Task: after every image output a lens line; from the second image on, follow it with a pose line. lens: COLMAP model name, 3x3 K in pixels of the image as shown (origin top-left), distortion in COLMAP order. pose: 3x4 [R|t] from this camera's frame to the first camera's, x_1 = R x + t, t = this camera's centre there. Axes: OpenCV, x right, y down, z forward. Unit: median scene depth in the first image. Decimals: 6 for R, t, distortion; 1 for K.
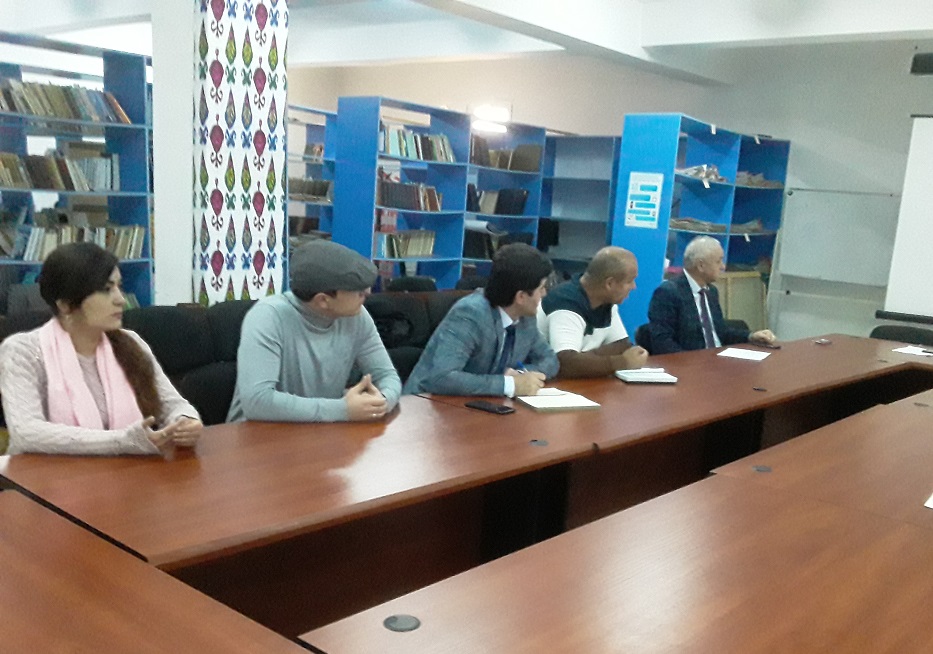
lens RADIAL K [[932.9, 0, 503.3], [0, 932.9, 378.4], [0, 0, 1]] dist [0.121256, -0.218868]
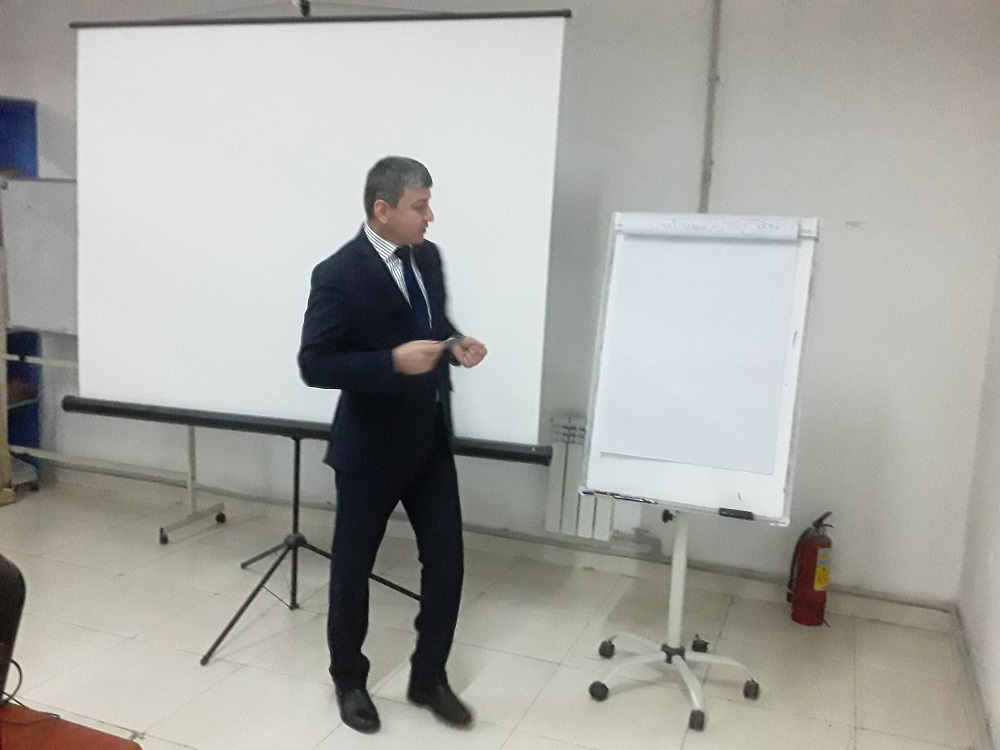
lens RADIAL K [[932.2, 0, 500.0], [0, 932.2, 375.0], [0, 0, 1]] dist [0.093166, -0.191048]
pose [[0.950721, -0.065788, 0.302989, 0.432825], [0.075728, 0.996904, -0.021164, -0.051260], [-0.300658, 0.043066, 0.952759, 0.399232]]
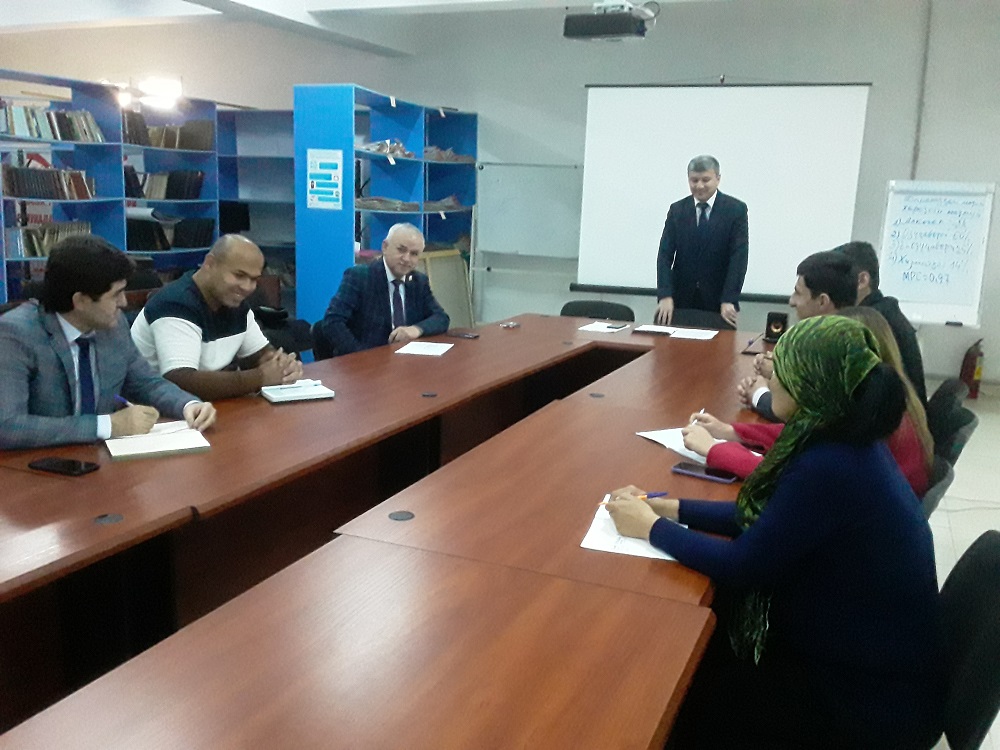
lens RADIAL K [[932.2, 0, 500.0], [0, 932.2, 375.0], [0, 0, 1]] dist [0.093166, -0.191048]
pose [[0.959866, -0.091846, 0.264995, 0.049006], [0.086357, 0.995740, 0.032316, -0.013023], [-0.266834, -0.008135, 0.963708, 0.063859]]
